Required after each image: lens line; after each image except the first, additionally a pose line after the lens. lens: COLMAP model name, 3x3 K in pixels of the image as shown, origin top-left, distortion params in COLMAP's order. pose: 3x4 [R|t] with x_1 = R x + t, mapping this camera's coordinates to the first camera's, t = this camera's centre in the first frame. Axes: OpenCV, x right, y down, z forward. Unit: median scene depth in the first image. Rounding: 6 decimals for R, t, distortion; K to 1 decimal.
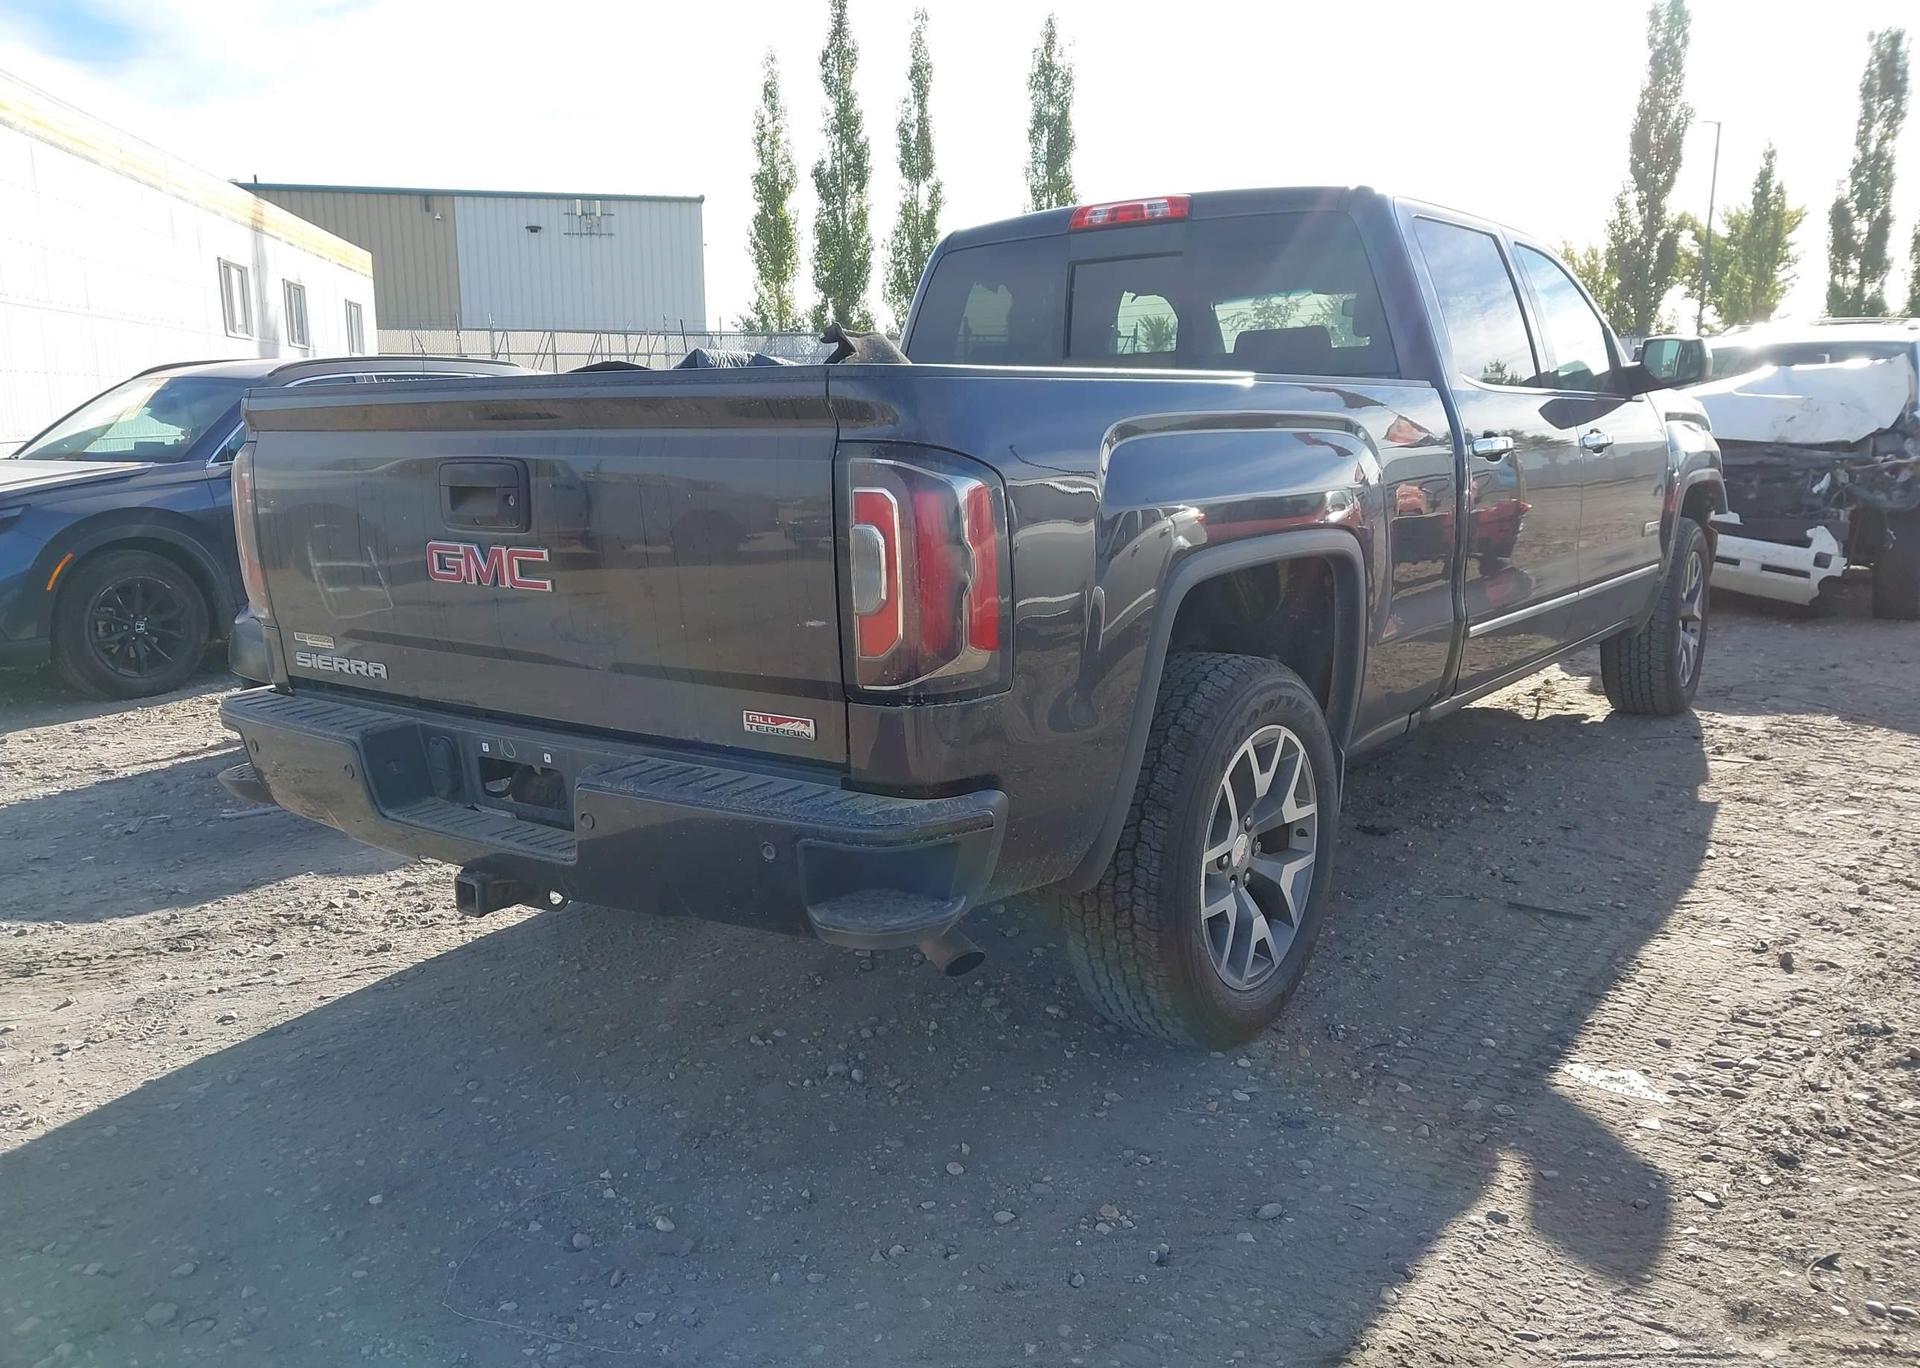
lens RADIAL K [[1496.1, 0, 957.6], [0, 1496.1, 724.4], [0, 0, 1]] dist [0.004353, 0.005313]
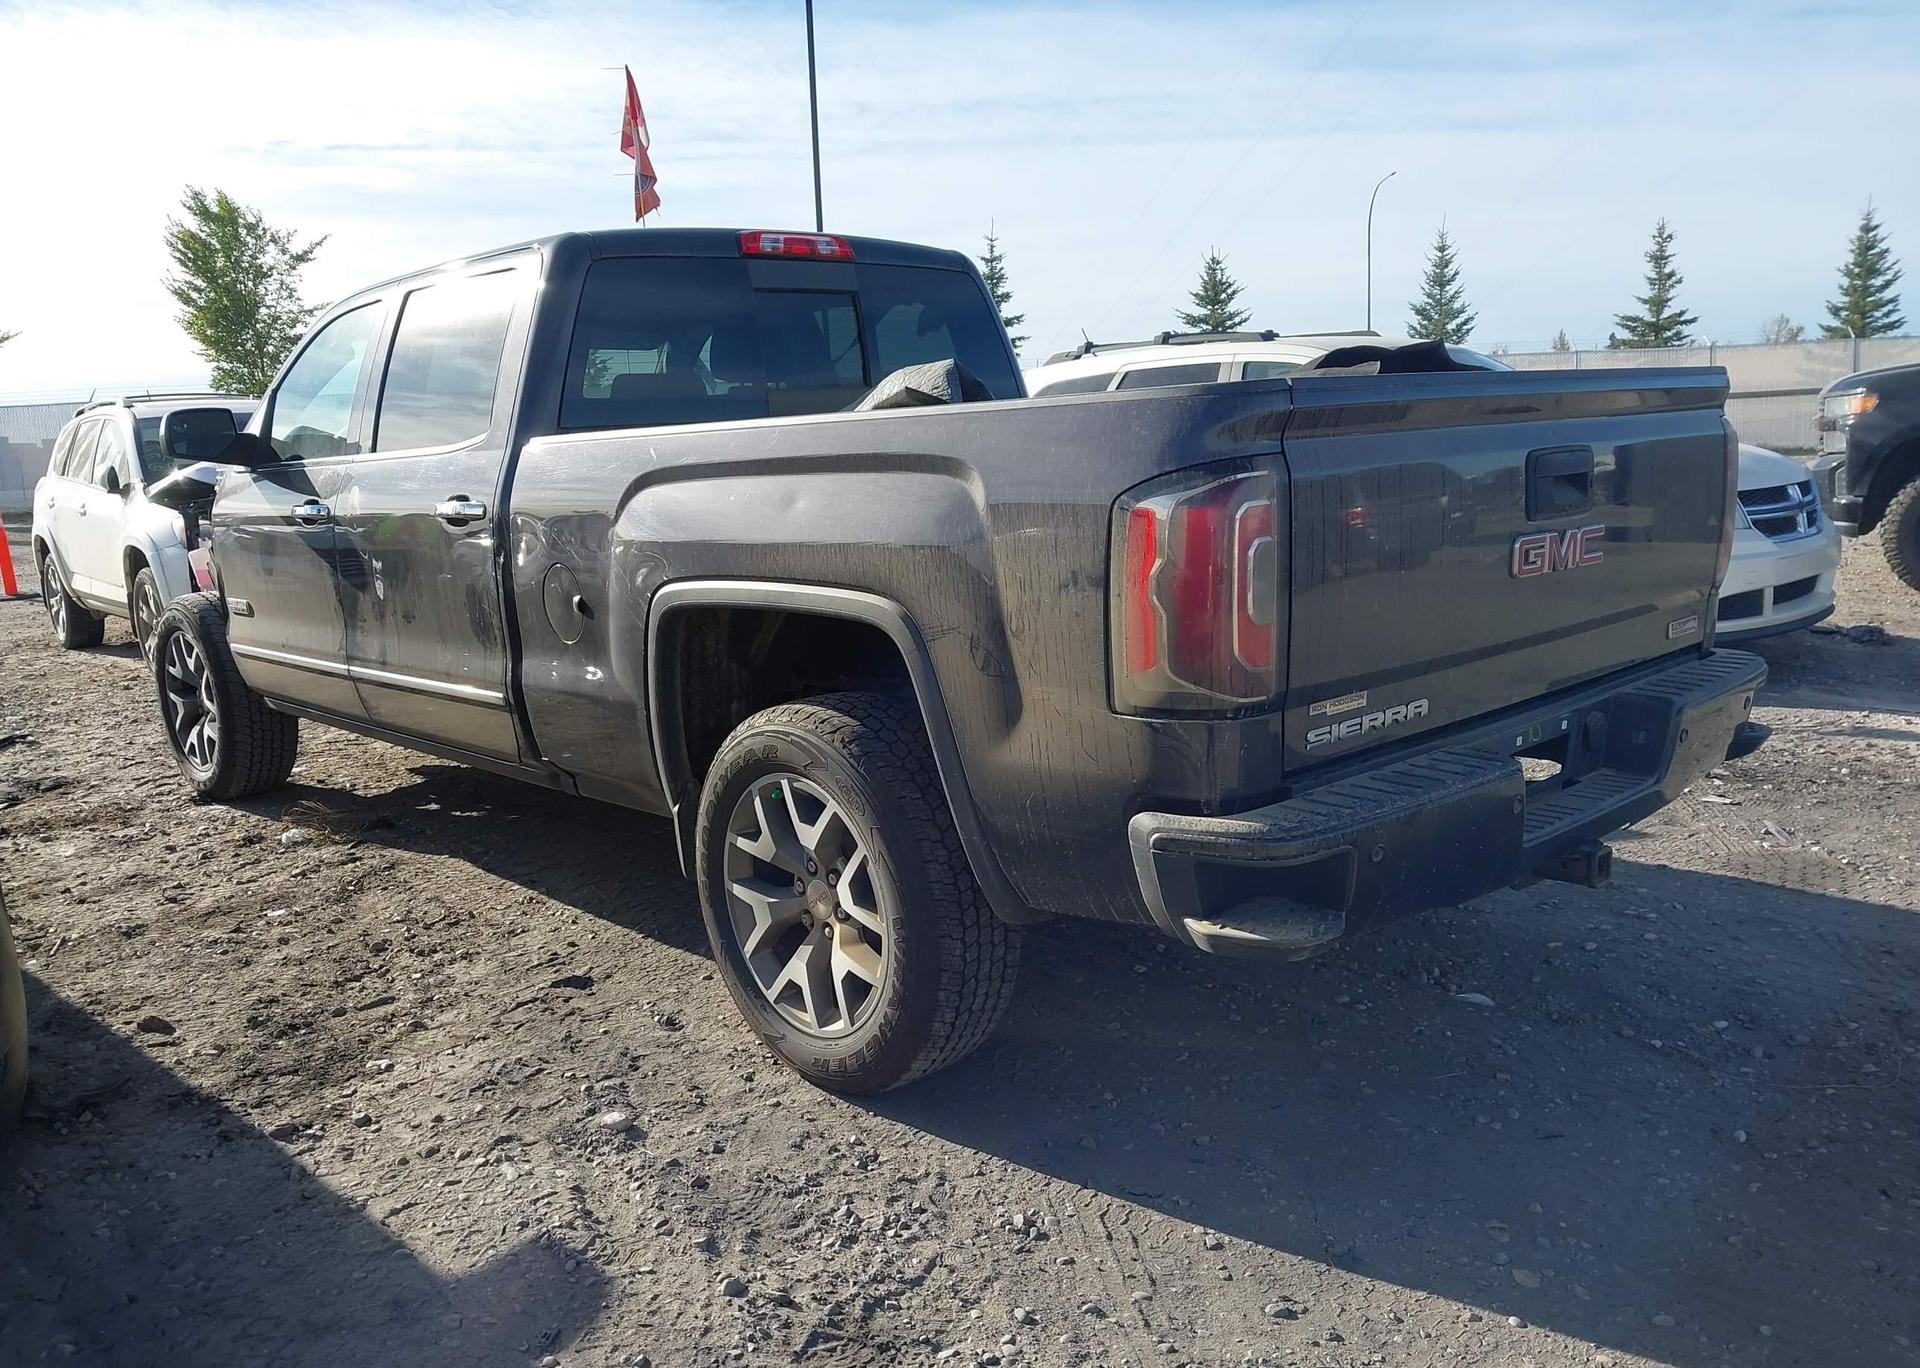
lens RADIAL K [[1496.1, 0, 957.6], [0, 1496.1, 724.4], [0, 0, 1]] dist [0.004353, 0.005313]
pose [[0.198347, -0.183810, 0.962742, -0.185432], [0.243038, 0.960805, 0.133369, -0.030123], [-0.949522, 0.207529, 0.235245, 0.154341]]
